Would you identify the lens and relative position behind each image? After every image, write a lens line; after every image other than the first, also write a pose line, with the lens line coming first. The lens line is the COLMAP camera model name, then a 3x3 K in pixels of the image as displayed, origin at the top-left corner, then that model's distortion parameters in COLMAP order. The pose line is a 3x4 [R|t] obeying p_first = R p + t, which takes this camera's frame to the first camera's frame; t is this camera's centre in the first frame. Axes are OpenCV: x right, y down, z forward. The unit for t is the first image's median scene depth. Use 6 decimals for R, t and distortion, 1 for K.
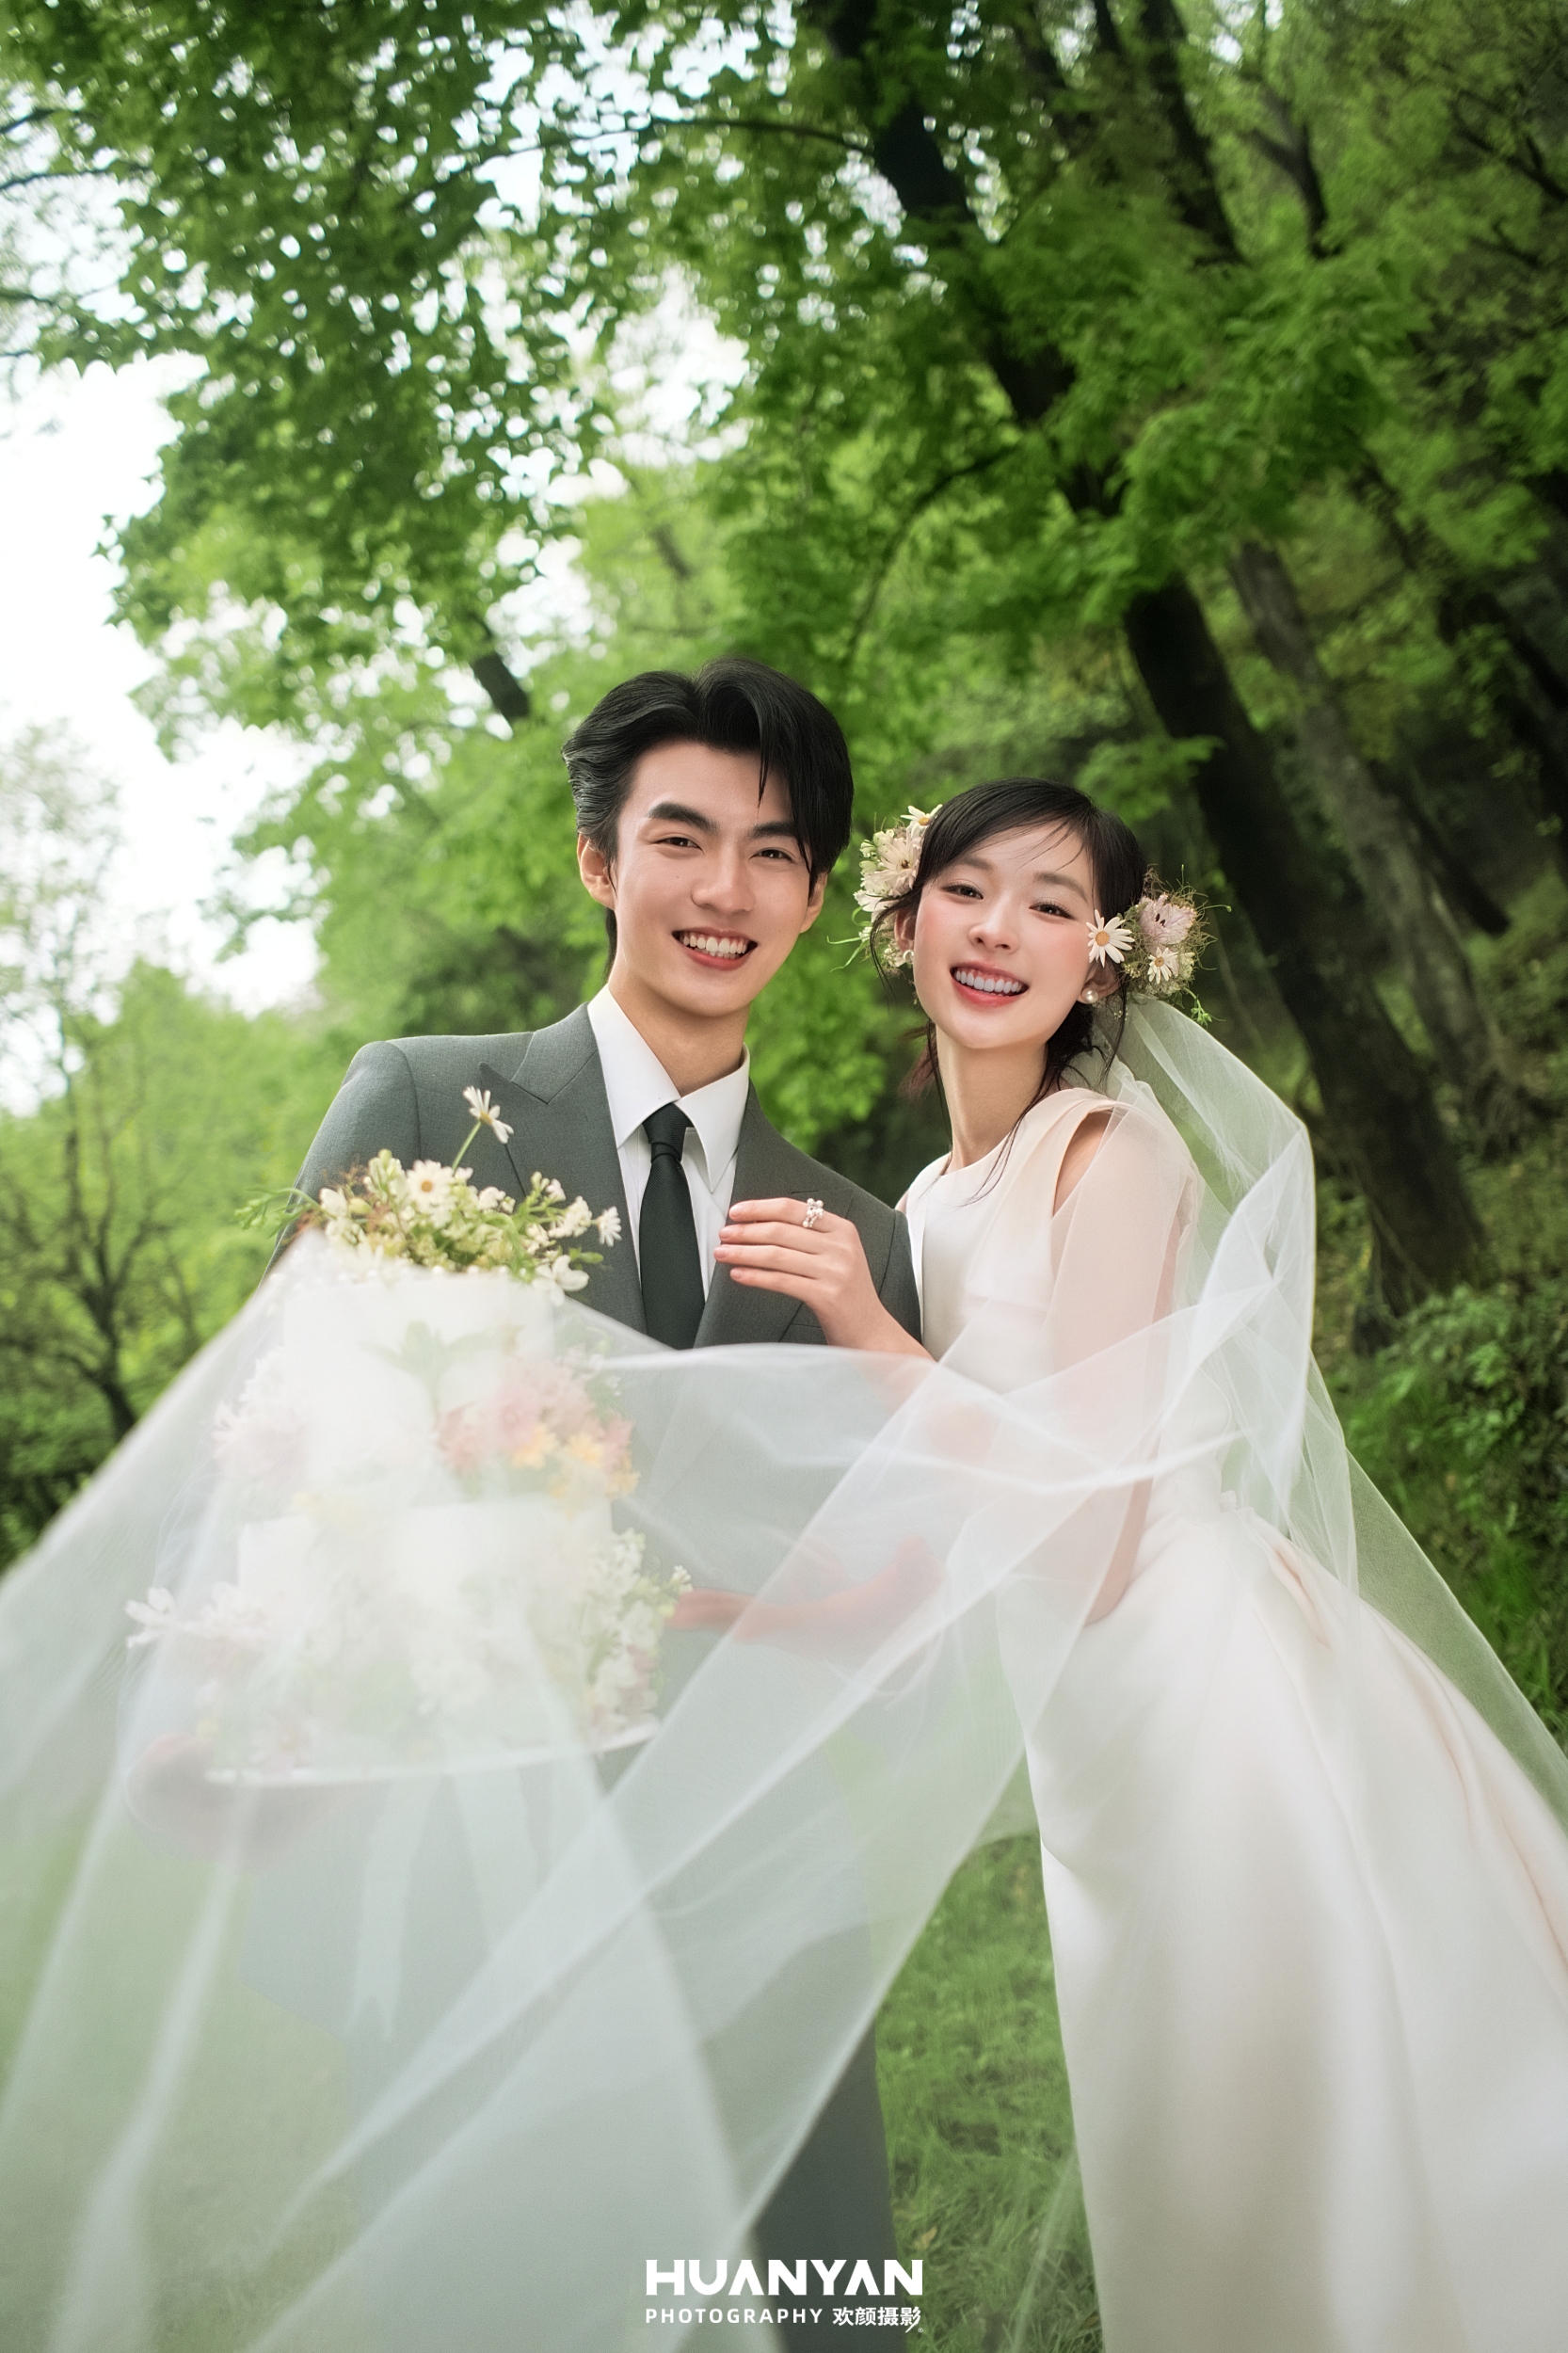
lens RADIAL K [[1821.0, 0, 782.0], [0, 1821.0, 1146.2], [0, 0, 1]] dist [0.002639, -0.003656]
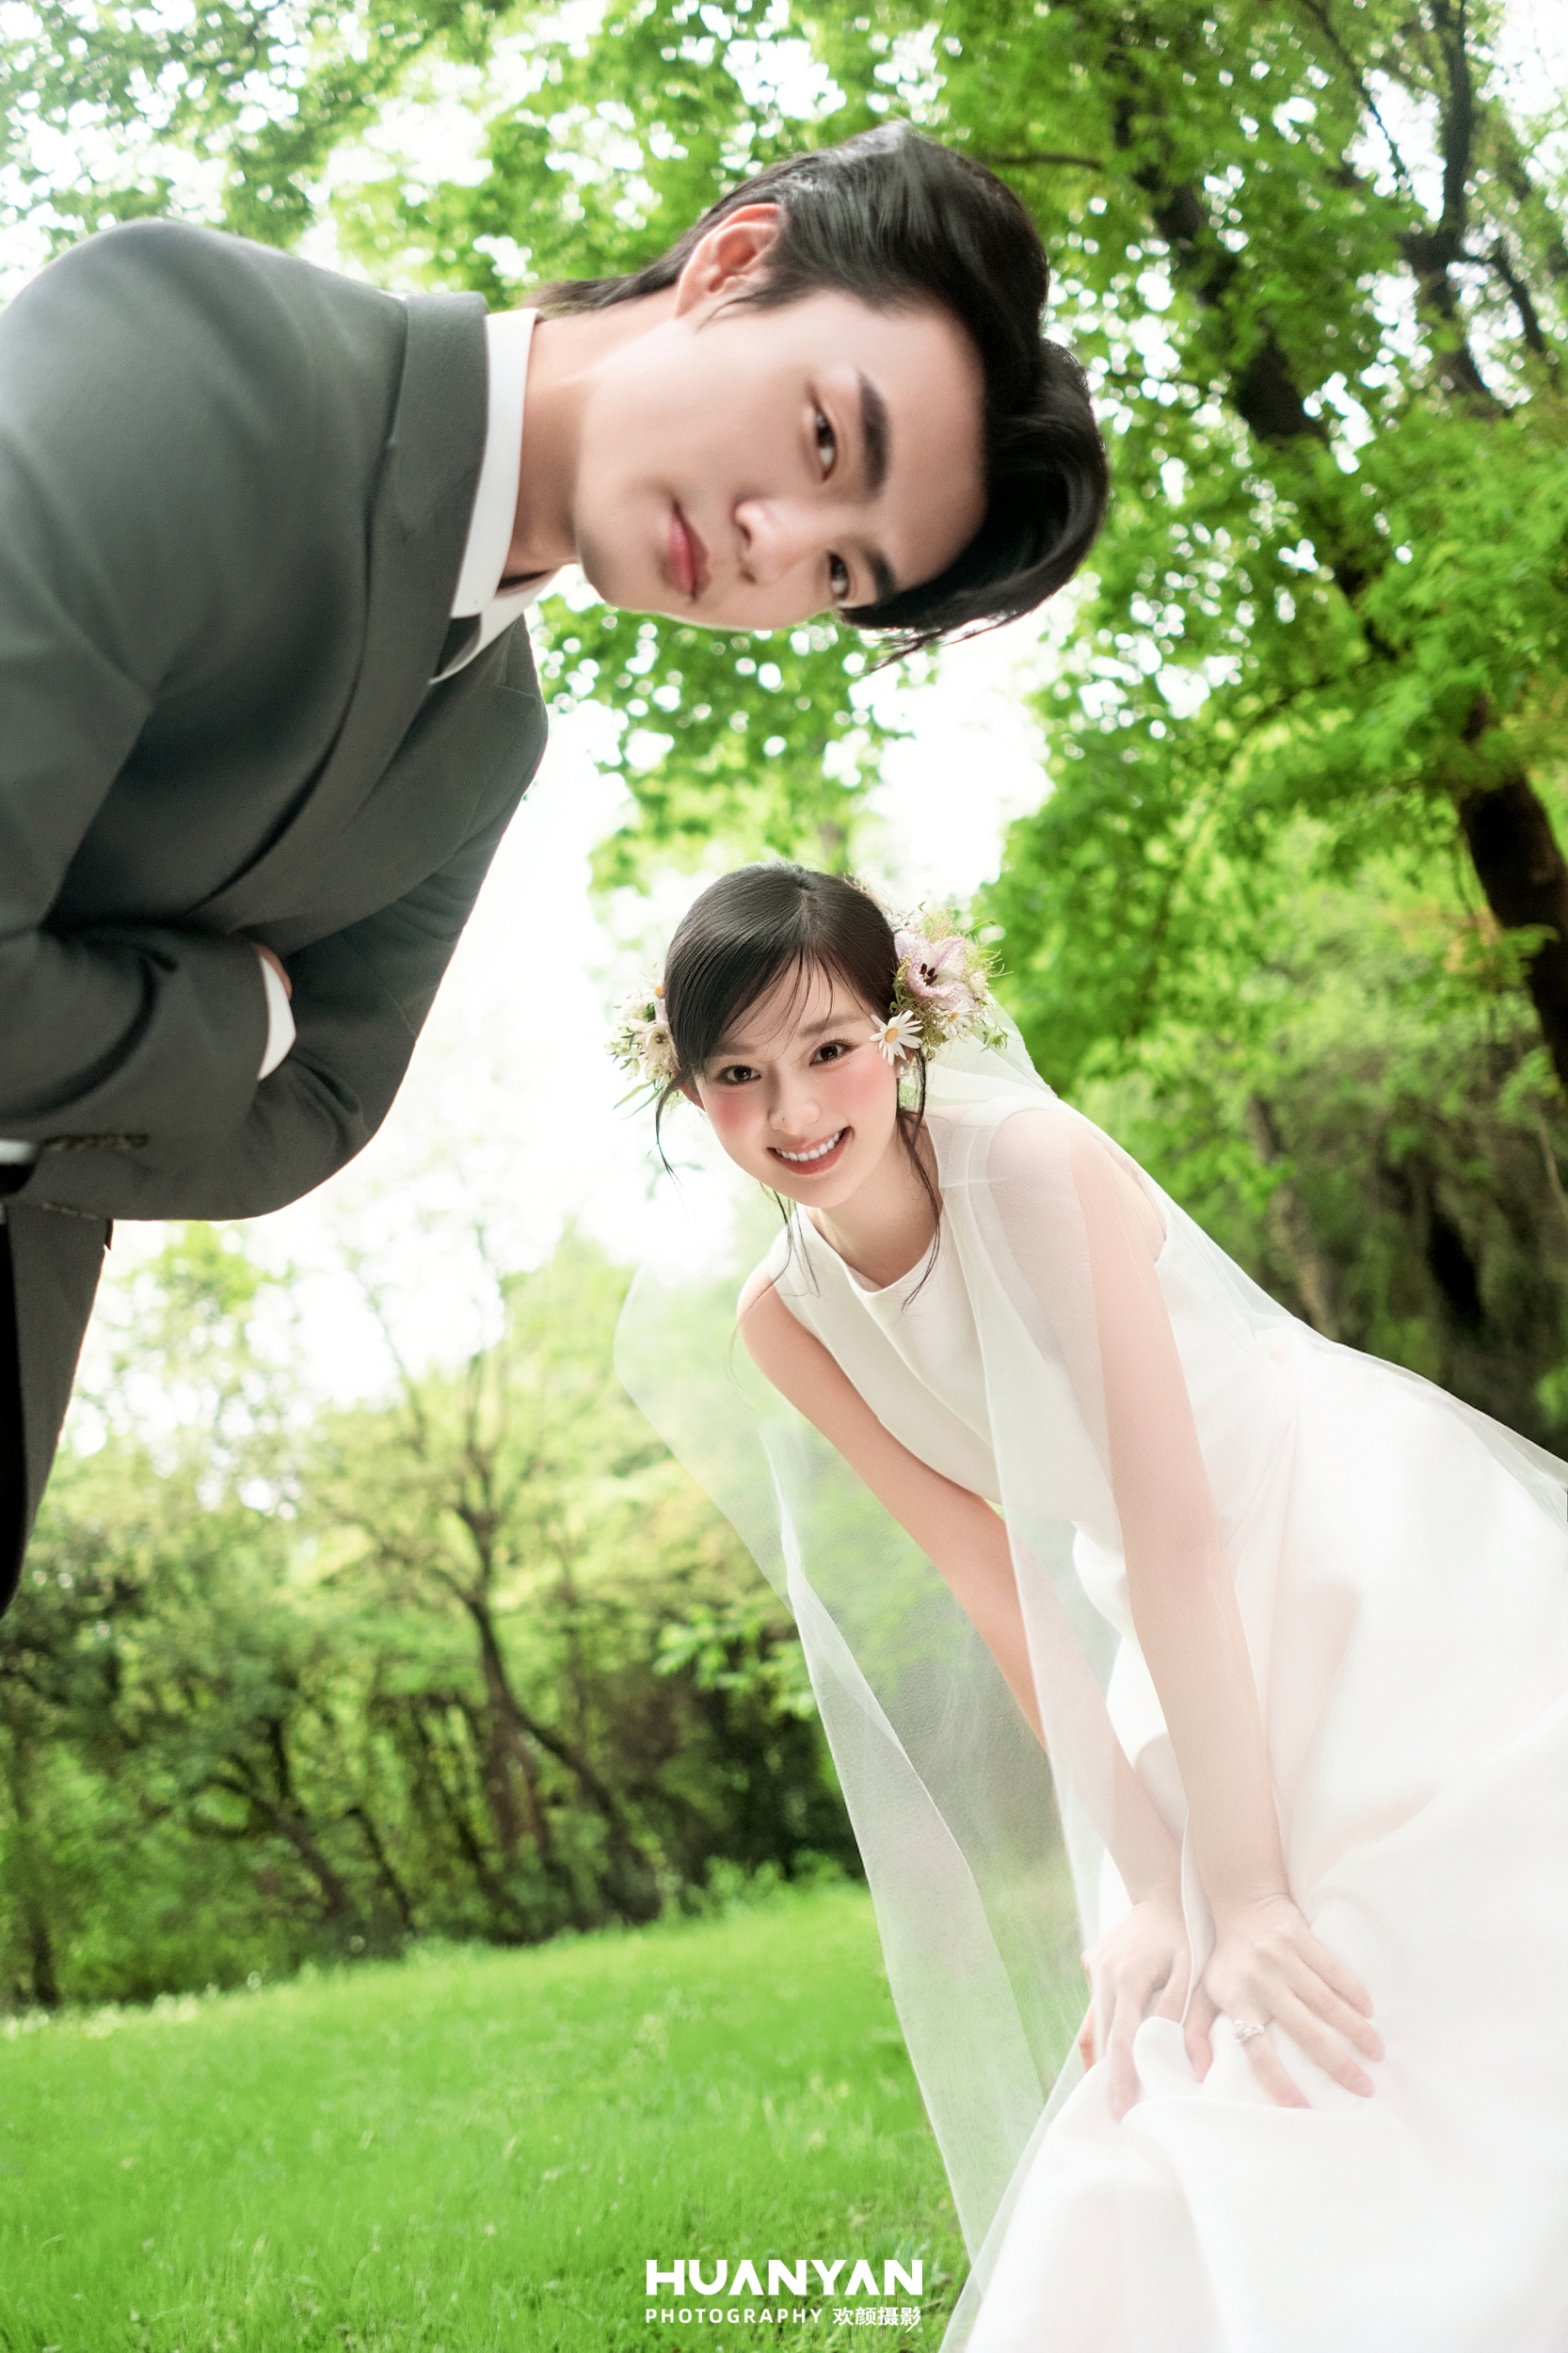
lens RADIAL K [[1815.9, 0, 784.0], [0, 1815.9, 1176.5], [0, 0, 1]] dist [0.002704, -0.007940]
pose [[0.970212, 0.061209, -0.234398, 0.080359], [-0.097711, 0.984235, -0.147426, 0.080073], [0.221679, 0.165938, 0.960897, 0.022613]]
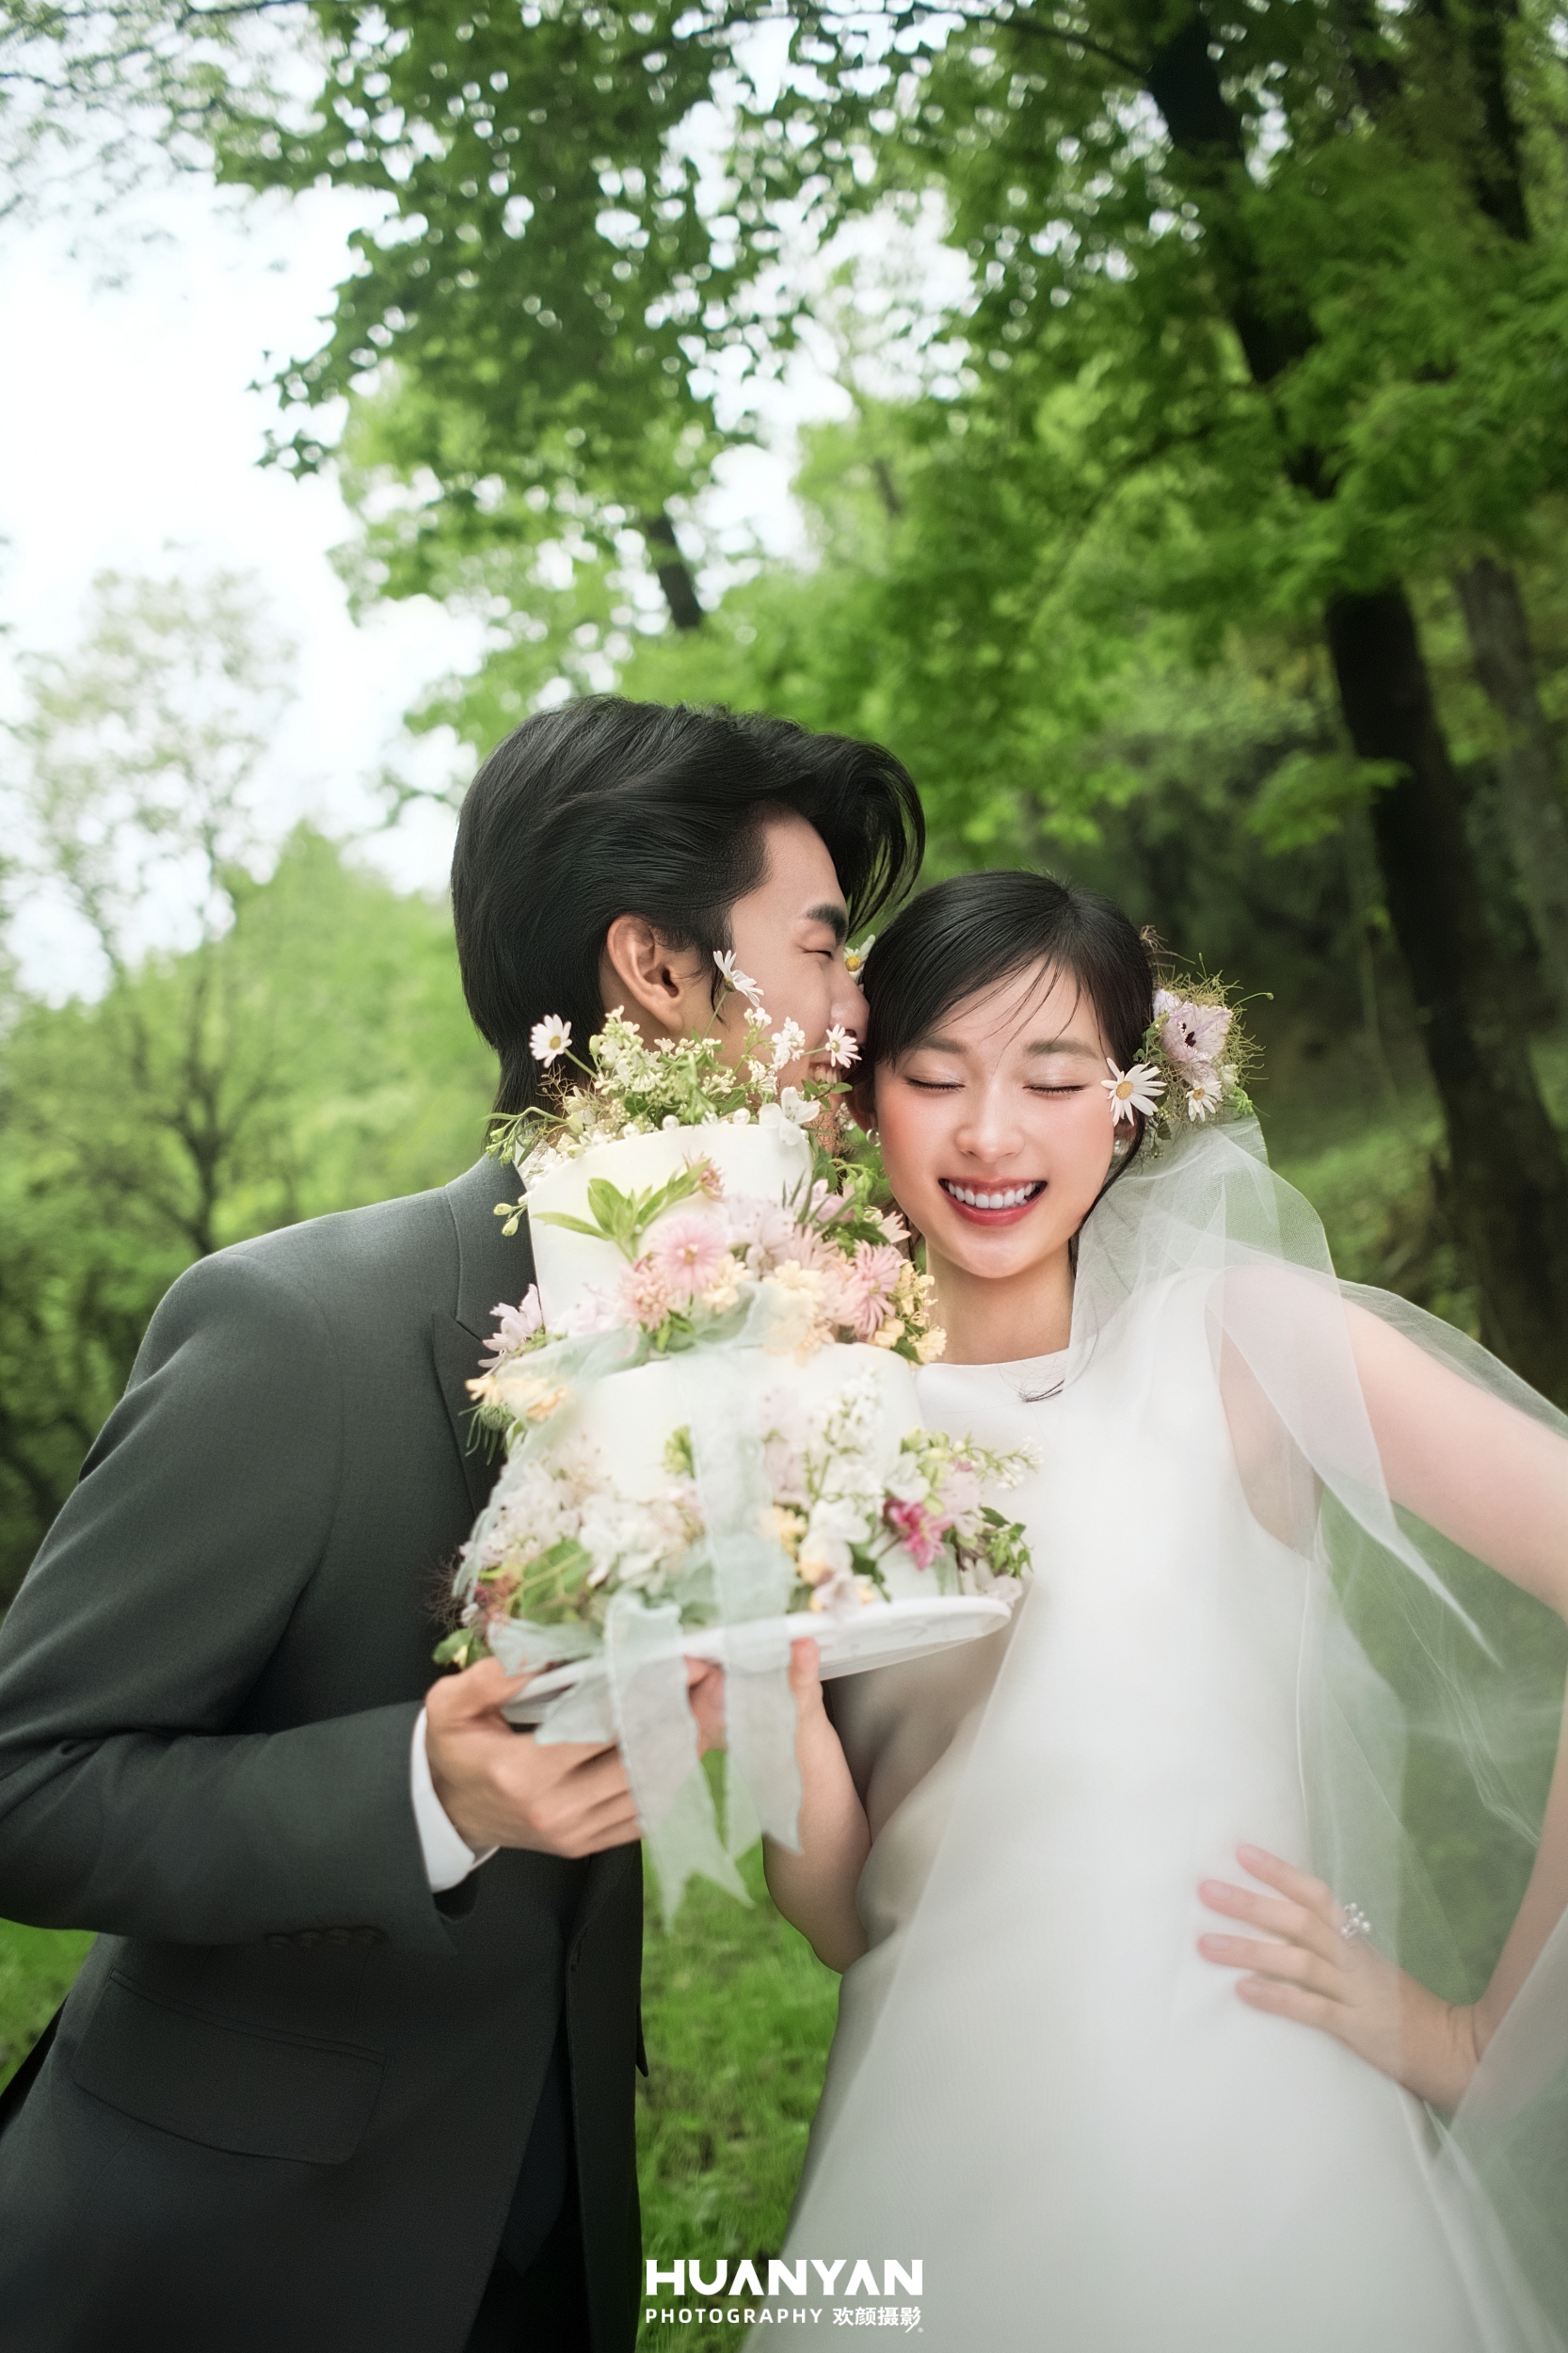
lens RADIAL K [[1816.3, 0, 784.0], [0, 1816.3, 1176.5], [0, 0, 1]] dist [-0.004721, -0.009787]
pose [[0.983641, 0.168693, -0.063185, 0.023892], [-0.165633, 0.984872, 0.050926, -0.015624], [0.070820, -0.039628, 0.996702, 0.062094]]
